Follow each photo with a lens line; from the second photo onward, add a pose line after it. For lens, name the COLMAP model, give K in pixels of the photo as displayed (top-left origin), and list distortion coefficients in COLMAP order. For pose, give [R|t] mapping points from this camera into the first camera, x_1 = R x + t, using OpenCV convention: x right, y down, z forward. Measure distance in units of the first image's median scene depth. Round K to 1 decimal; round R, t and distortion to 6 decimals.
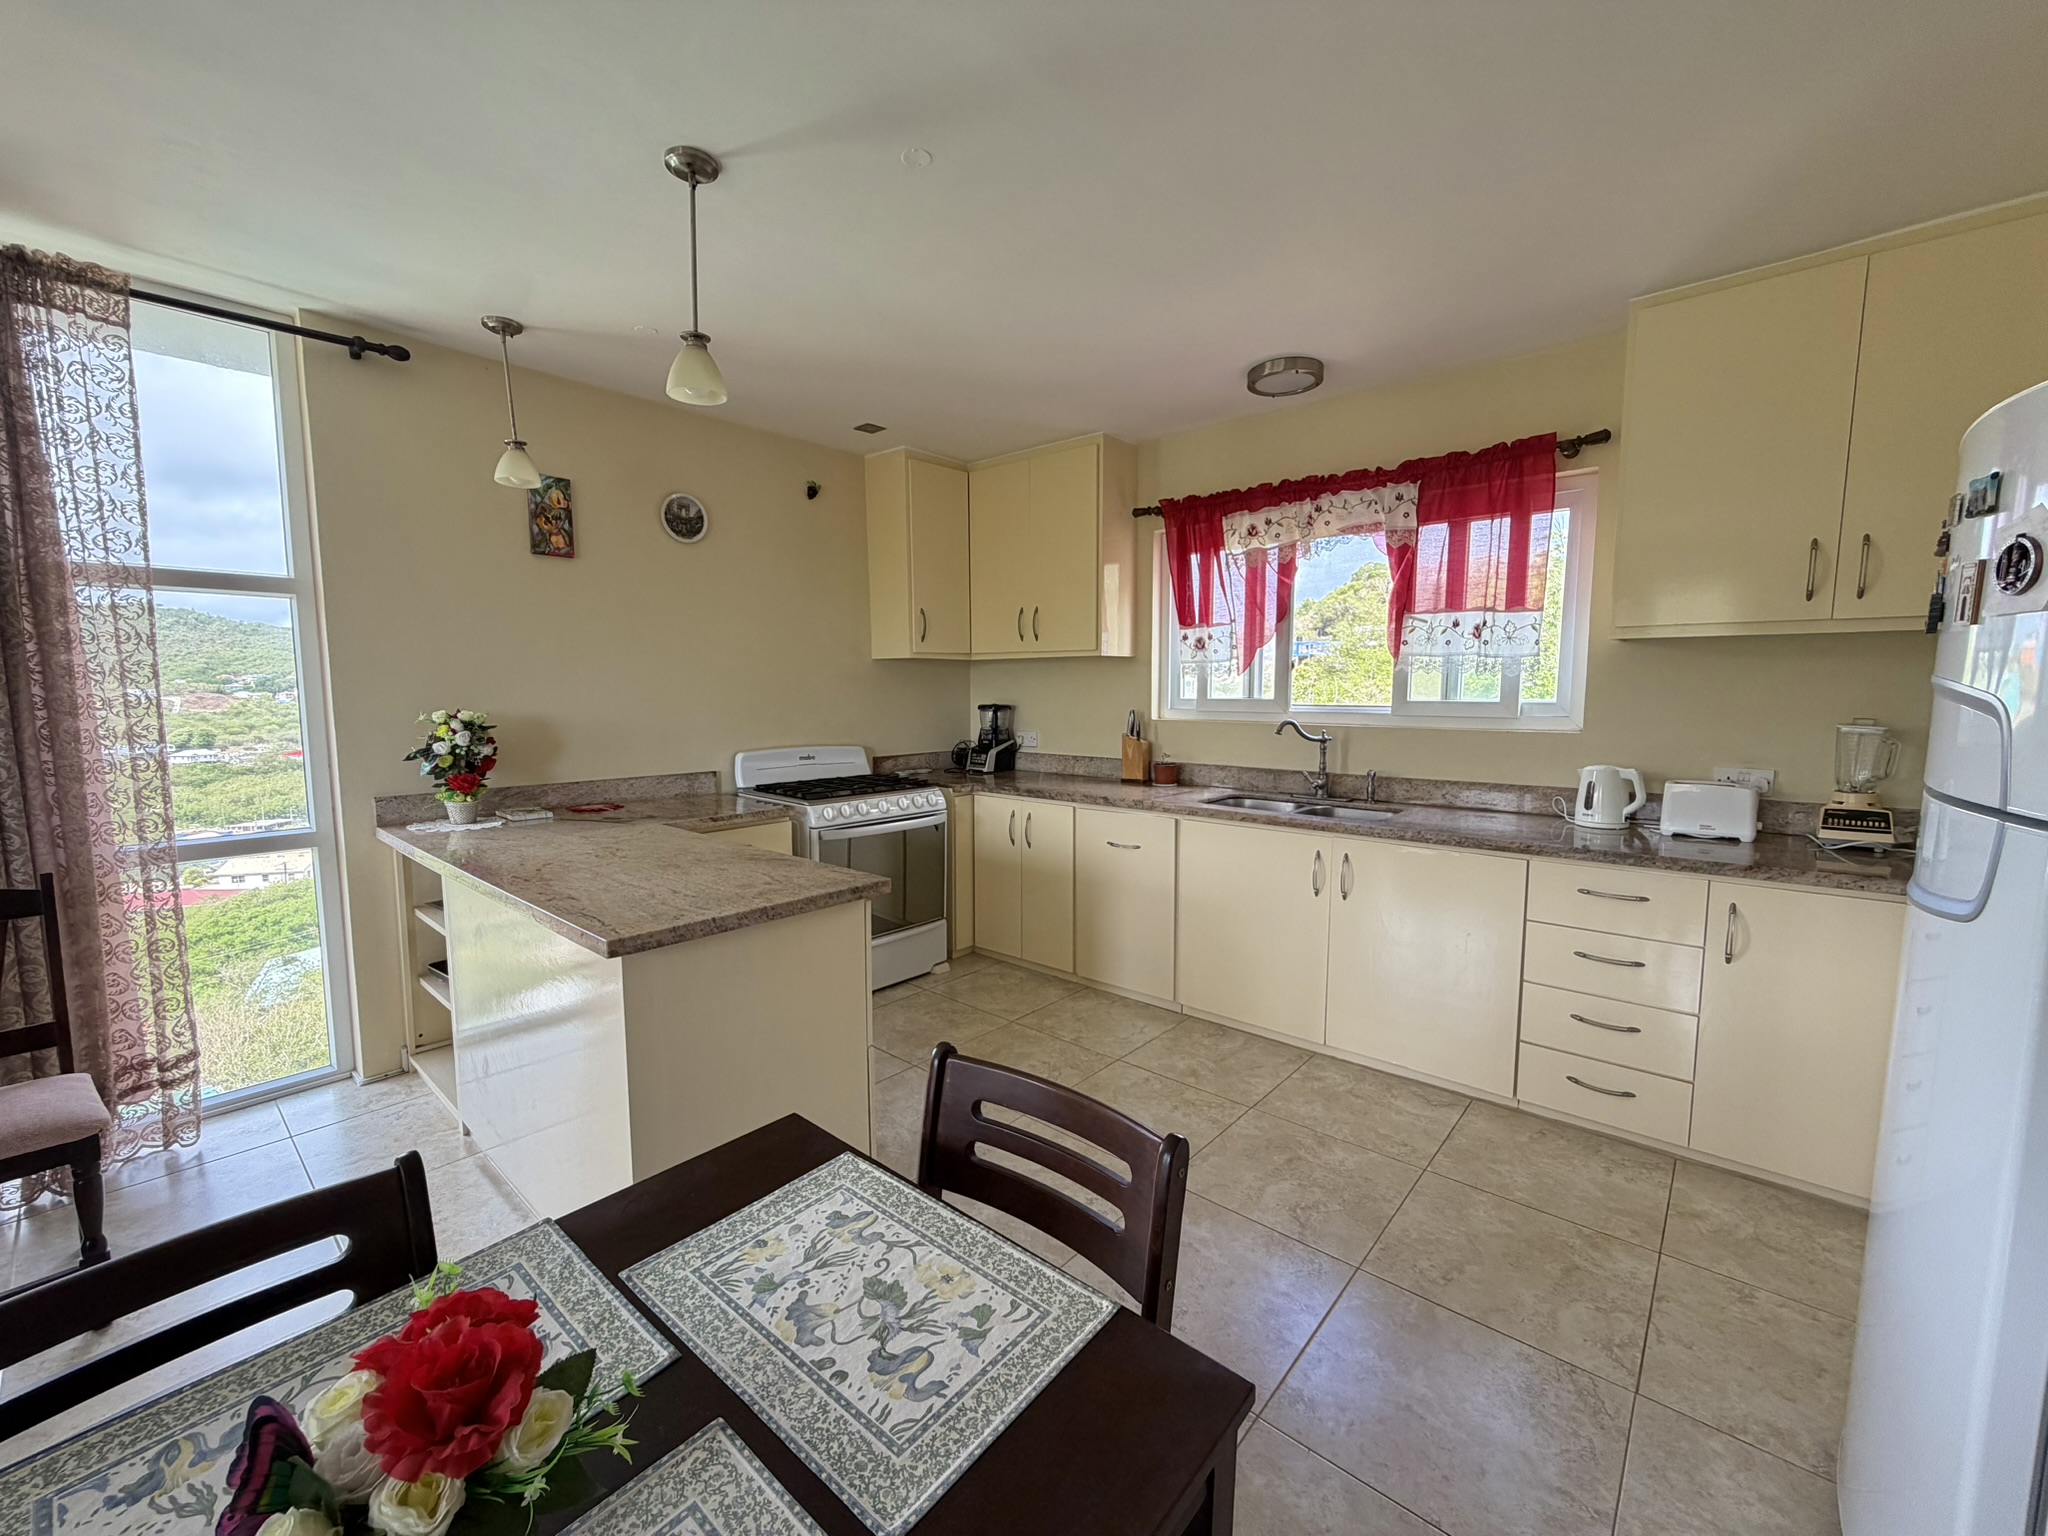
lens RADIAL K [[819.9, 0, 1018.8], [0, 819.9, 770.6], [0, 0, 1]] dist [-0.000553, 0.000016]
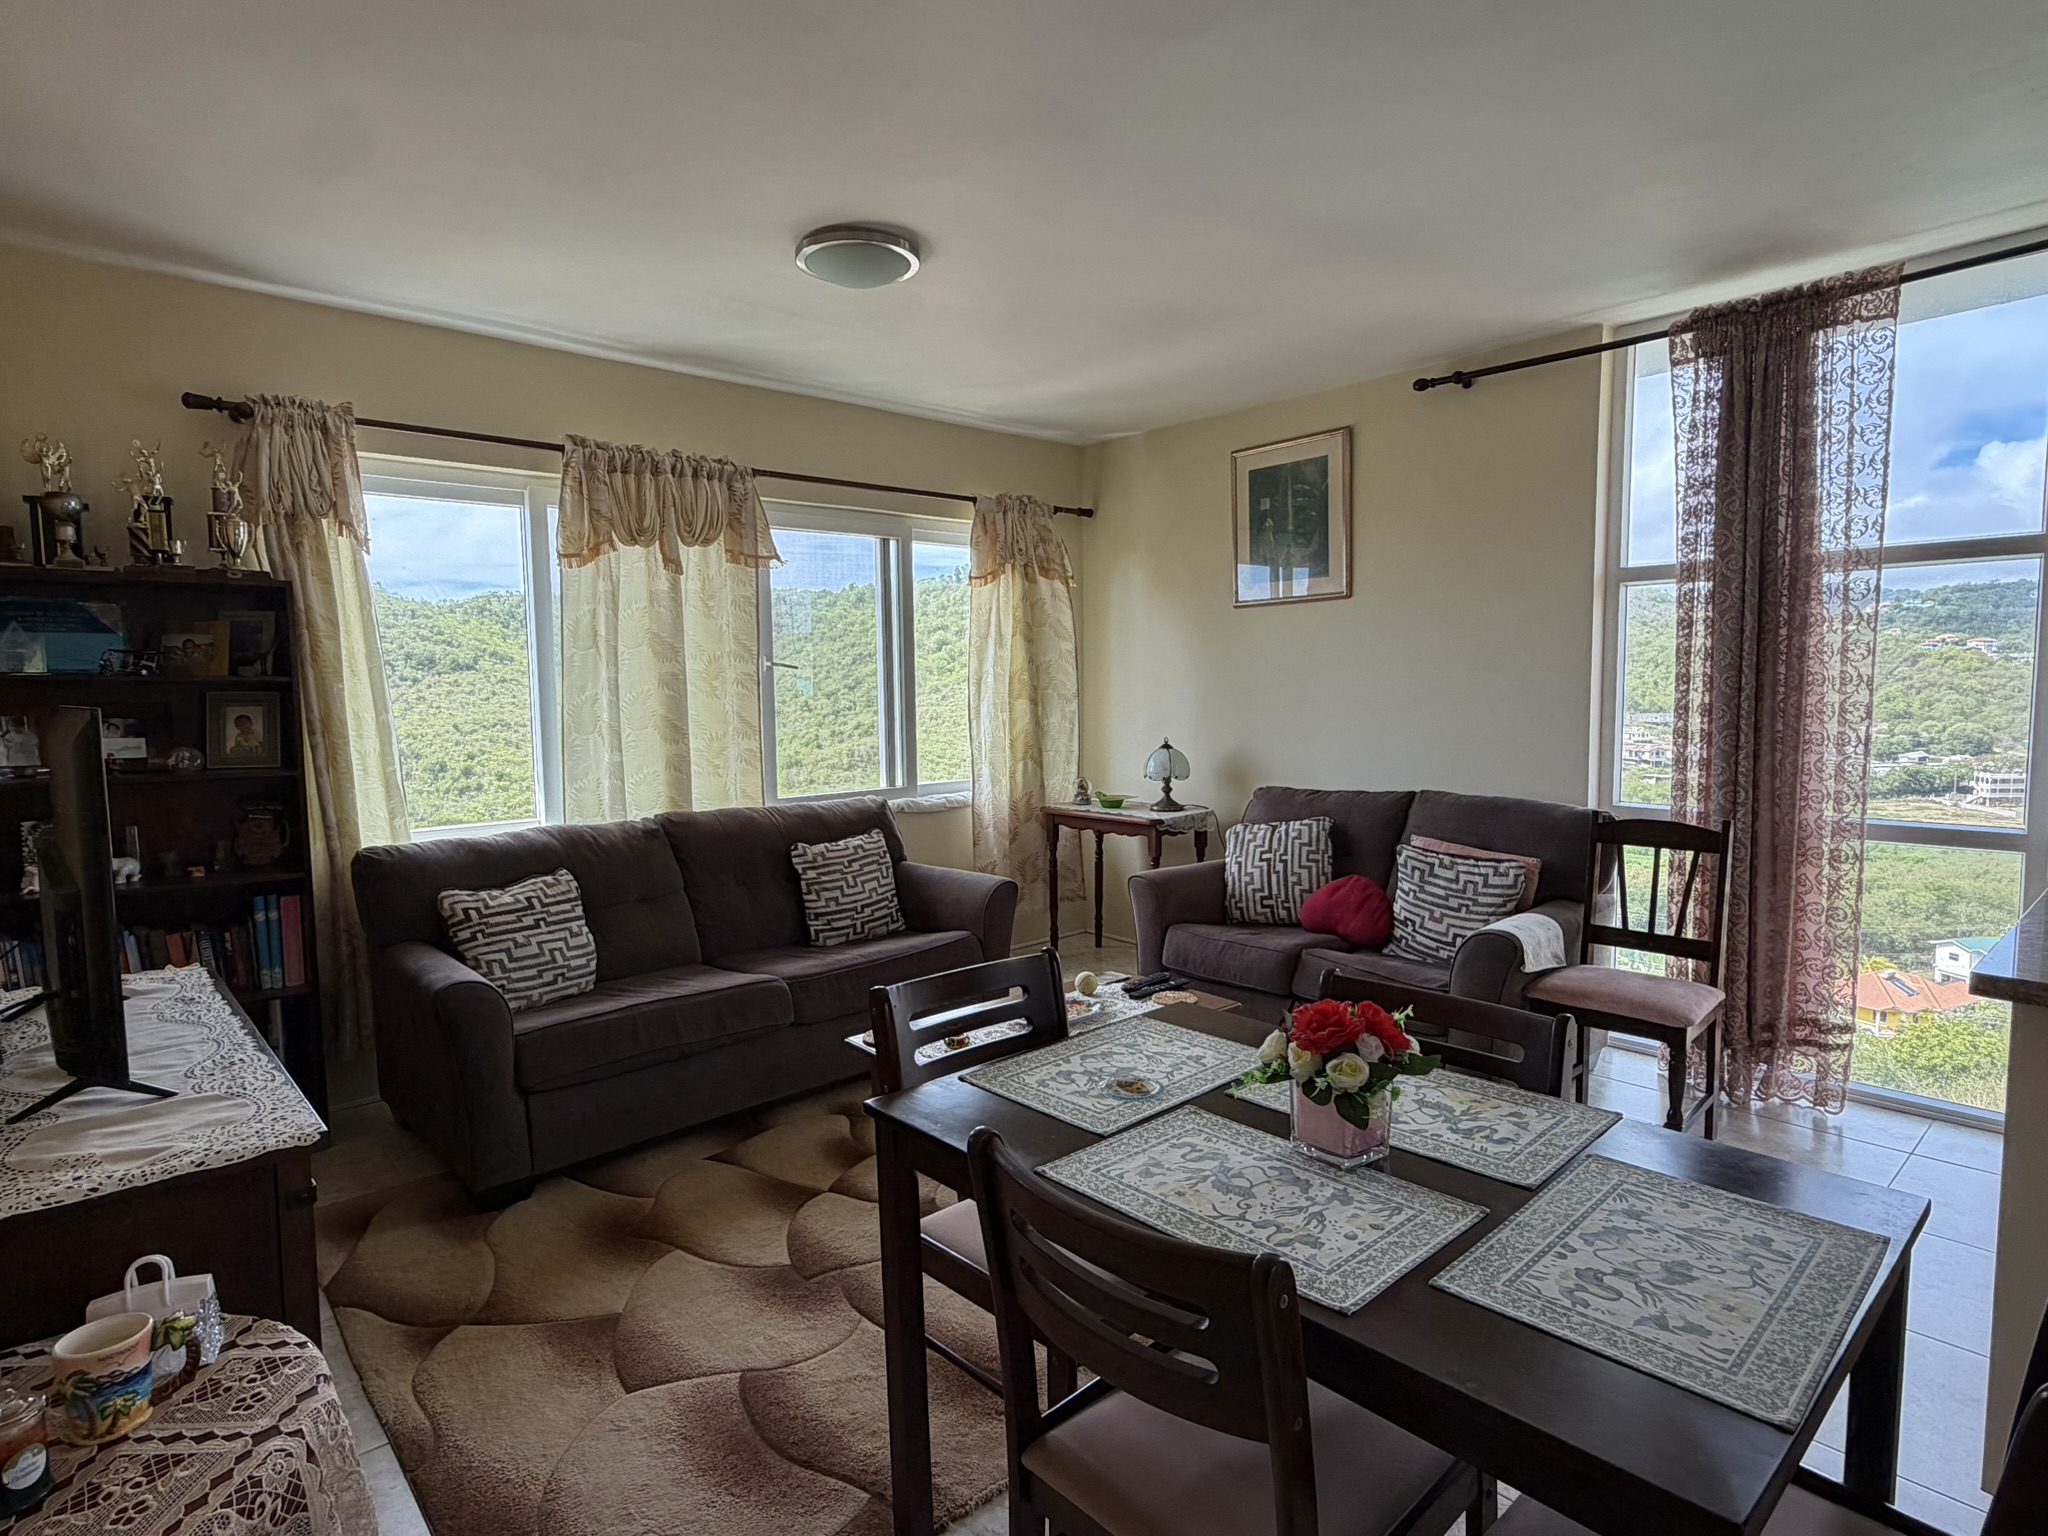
lens RADIAL K [[1078.8, 0, 1024.0], [0, 1078.8, 768.0], [0, 0, 1]] dist [0.001464, 0.000360]
pose [[-0.108488, 0.081682, -0.990736, 0.306366], [-0.087213, 0.991994, 0.091336, -0.003982], [0.990265, 0.096314, -0.100496, 0.078109]]
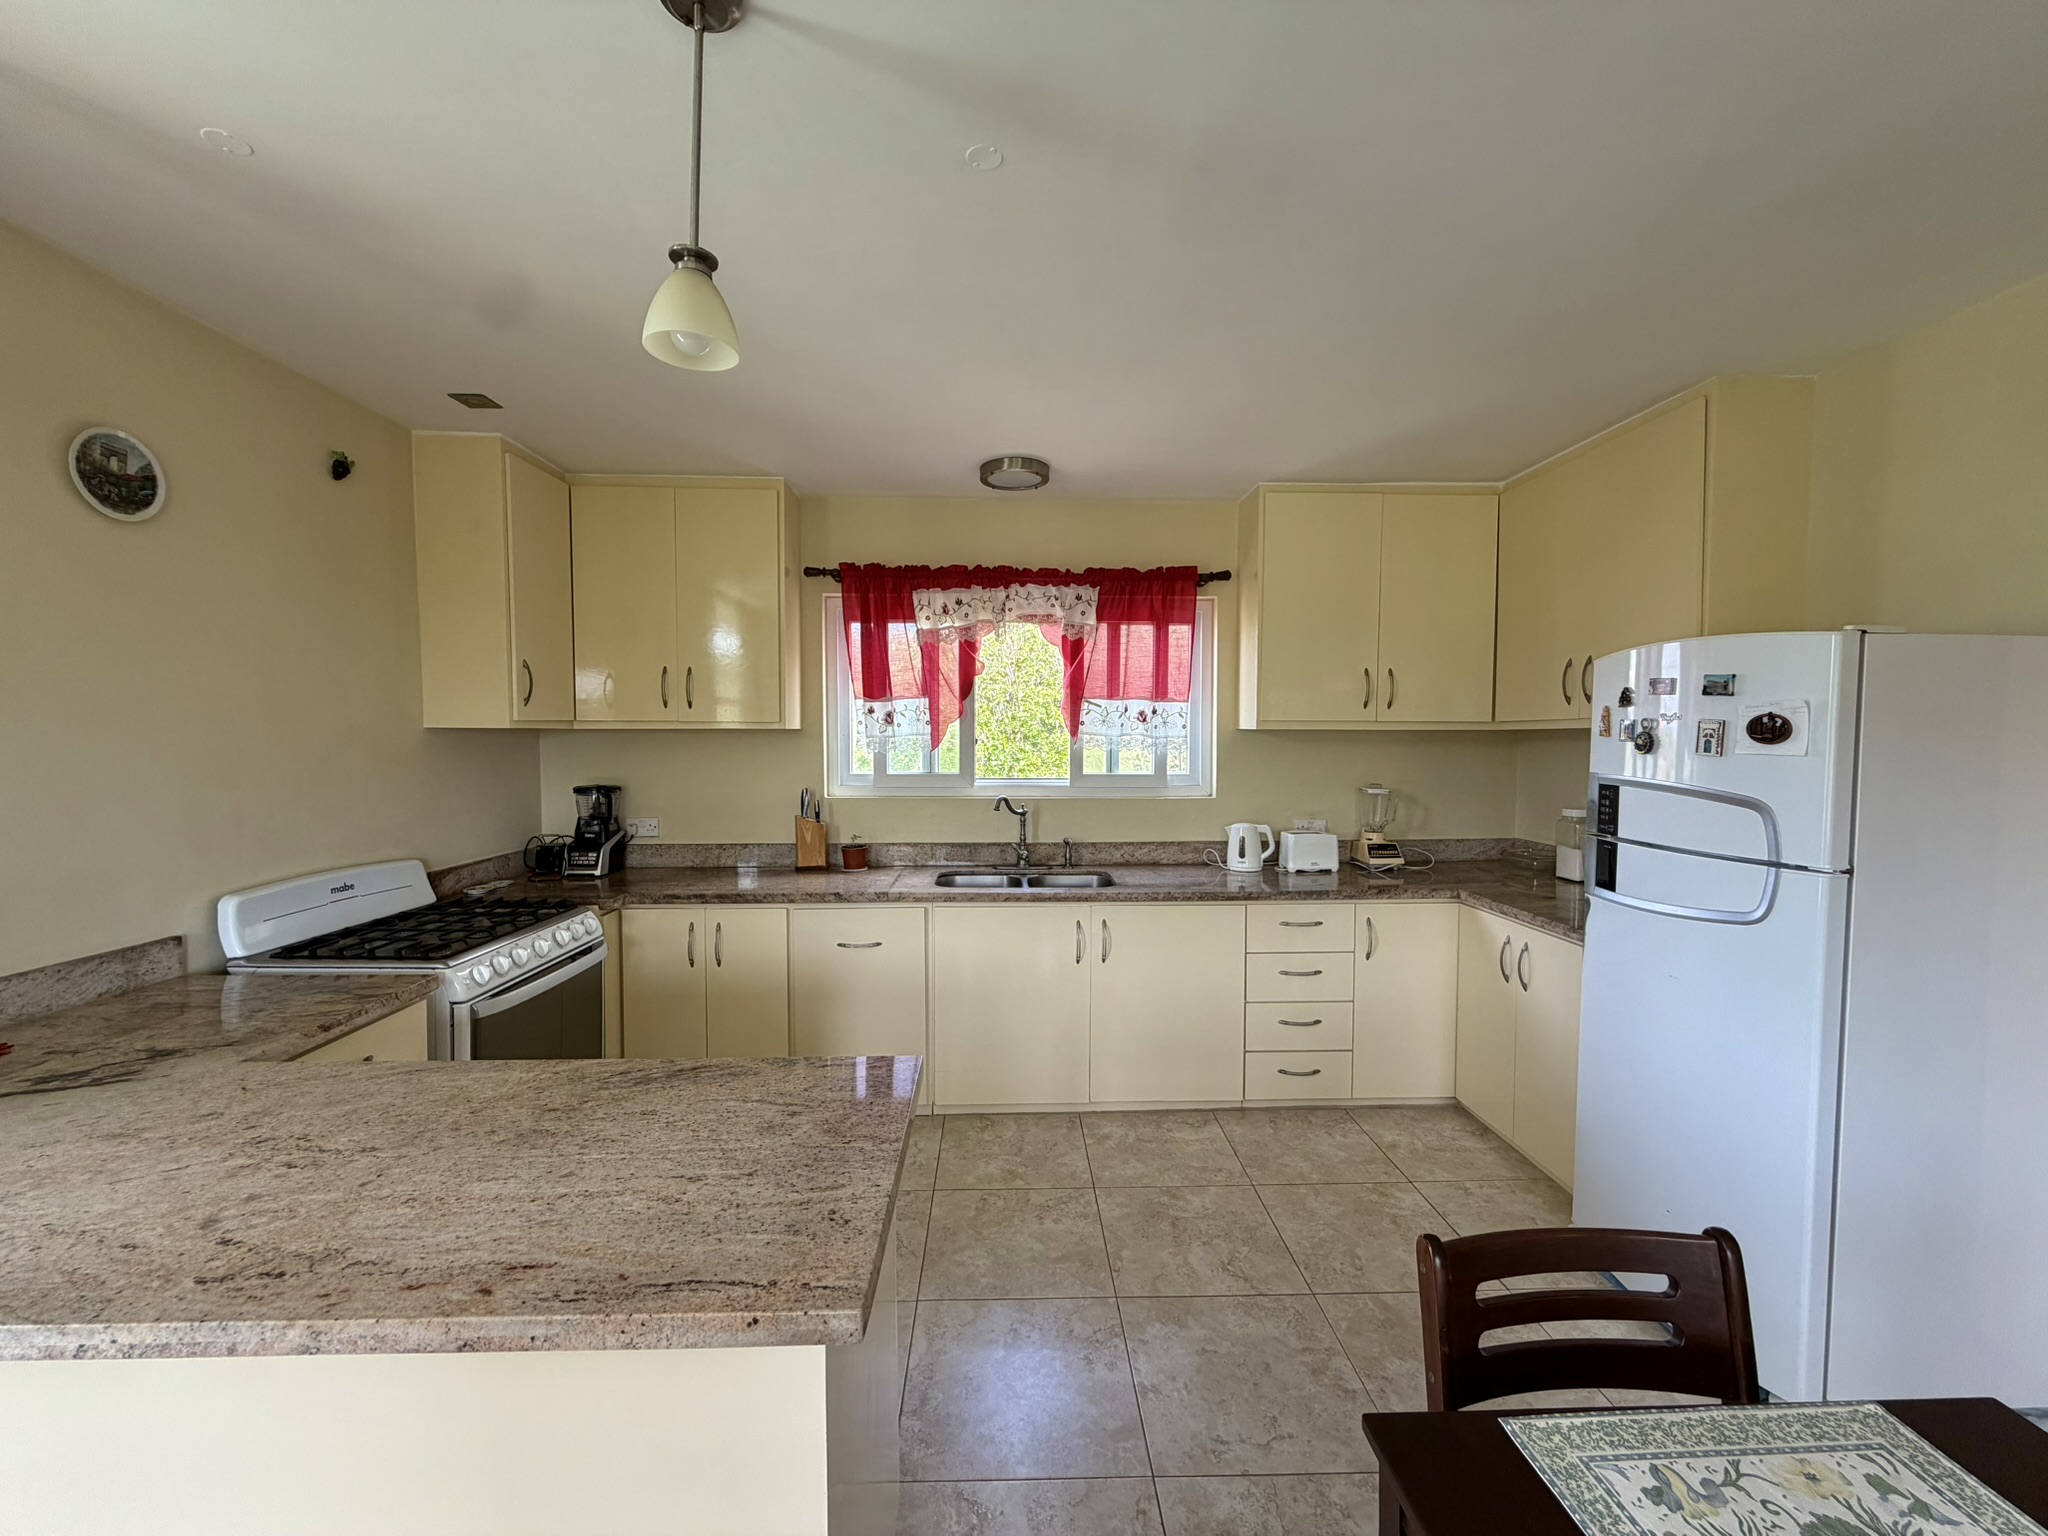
lens RADIAL K [[819.9, 0, 1018.8], [0, 819.9, 770.6], [0, 0, 1]] dist [-0.000553, 0.000016]
pose [[0.731253, -0.027844, 0.681538, -0.374174], [0.067863, 0.997179, -0.032074, -0.061327], [-0.678722, 0.069706, 0.731080, 0.236548]]
